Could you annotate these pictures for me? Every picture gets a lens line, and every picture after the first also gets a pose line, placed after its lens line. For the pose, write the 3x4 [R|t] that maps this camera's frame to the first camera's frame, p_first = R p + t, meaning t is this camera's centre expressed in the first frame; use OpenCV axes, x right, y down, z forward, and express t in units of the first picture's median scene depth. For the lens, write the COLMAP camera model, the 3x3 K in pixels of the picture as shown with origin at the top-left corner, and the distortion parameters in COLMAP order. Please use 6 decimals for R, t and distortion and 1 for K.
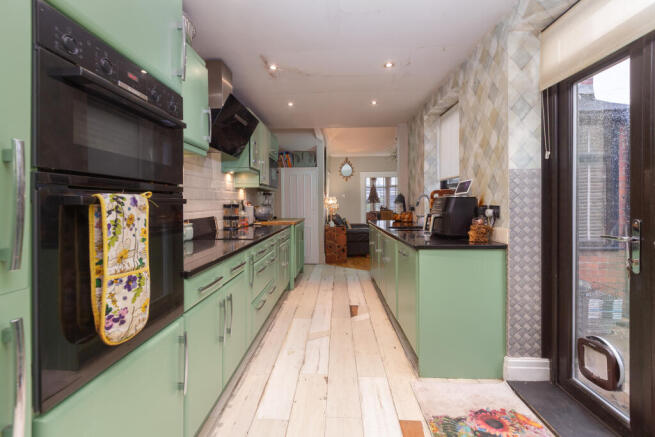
lens RADIAL K [[306.8, 0, 323.5], [0, 306.8, 202.9], [0, 0, 1]] dist [0.001968, -0.000375]
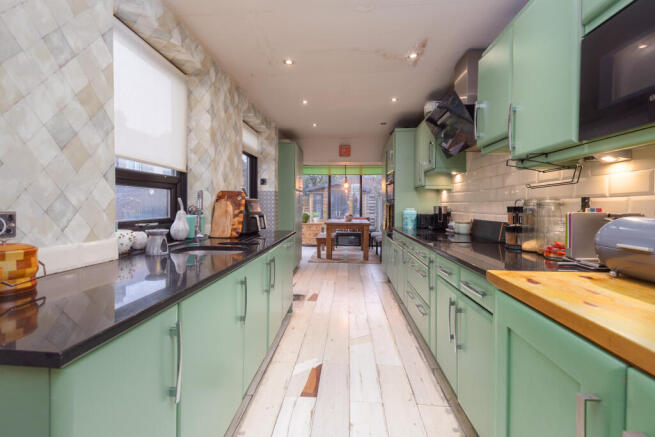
lens RADIAL K [[306.8, 0, 327.0], [0, 306.8, 215.1], [0, 0, 1]] dist [0.001968, -0.000375]
pose [[-0.999775, -0.004358, 0.020752, 0.076097], [-0.003752, 0.999568, 0.029134, 0.005652], [-0.020870, 0.029050, -0.999360, 2.000761]]
